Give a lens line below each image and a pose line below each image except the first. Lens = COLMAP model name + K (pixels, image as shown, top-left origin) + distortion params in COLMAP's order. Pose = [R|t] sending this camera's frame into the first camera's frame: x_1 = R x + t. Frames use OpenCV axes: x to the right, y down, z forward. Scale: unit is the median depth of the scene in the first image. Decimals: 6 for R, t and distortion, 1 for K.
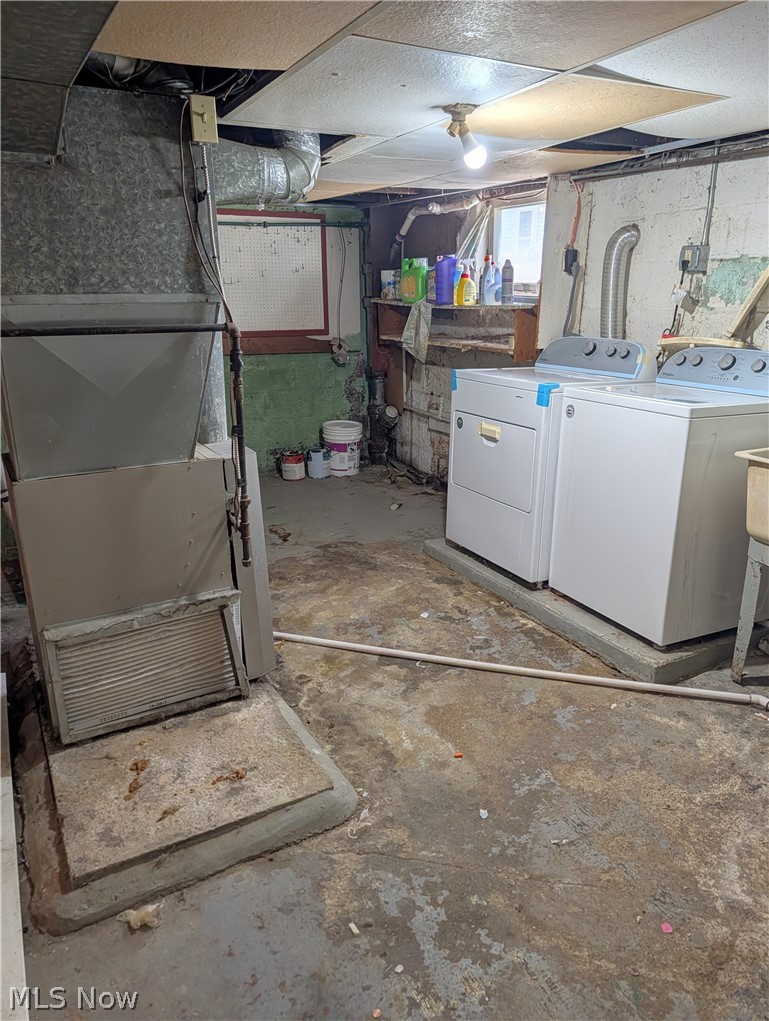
lens RADIAL K [[725.0, 0, 384.5], [0, 725.0, 510.5], [0, 0, 1]] dist [-0.003445, -0.001287]
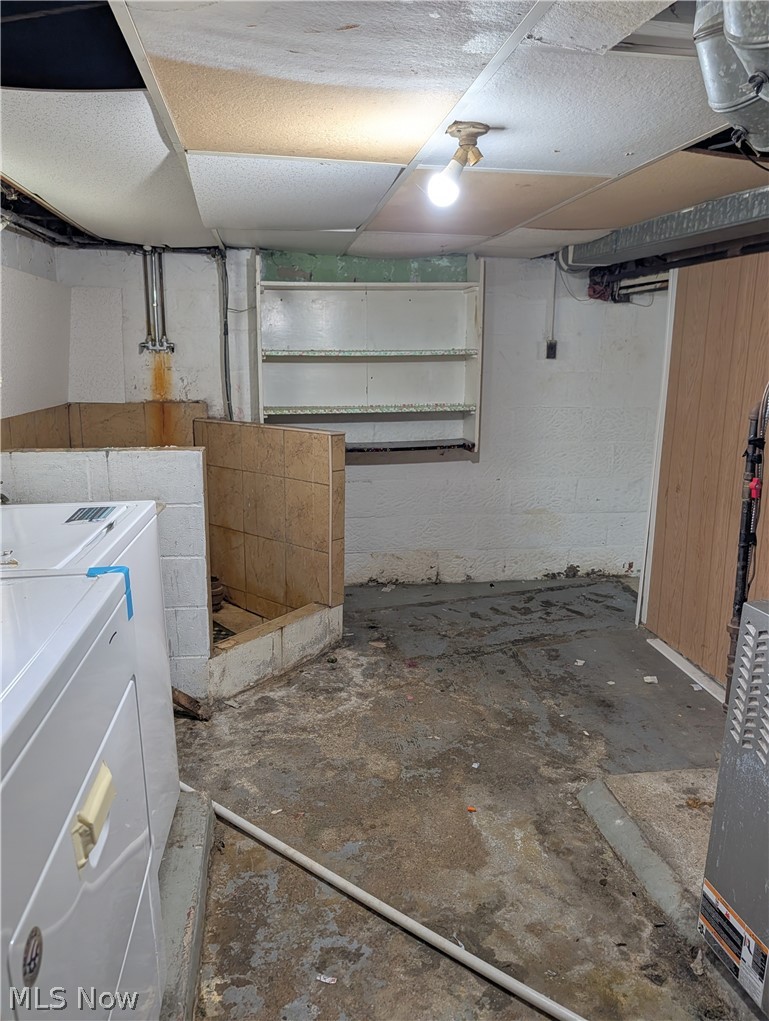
lens RADIAL K [[725.0, 0, 384.5], [0, 725.0, 510.5], [0, 0, 1]] dist [-0.003445, -0.001287]
pose [[-0.942712, -0.070347, 0.326107, -0.077441], [0.094150, 0.881678, 0.462364, -0.472941], [-0.320047, 0.466579, -0.824545, 1.567338]]
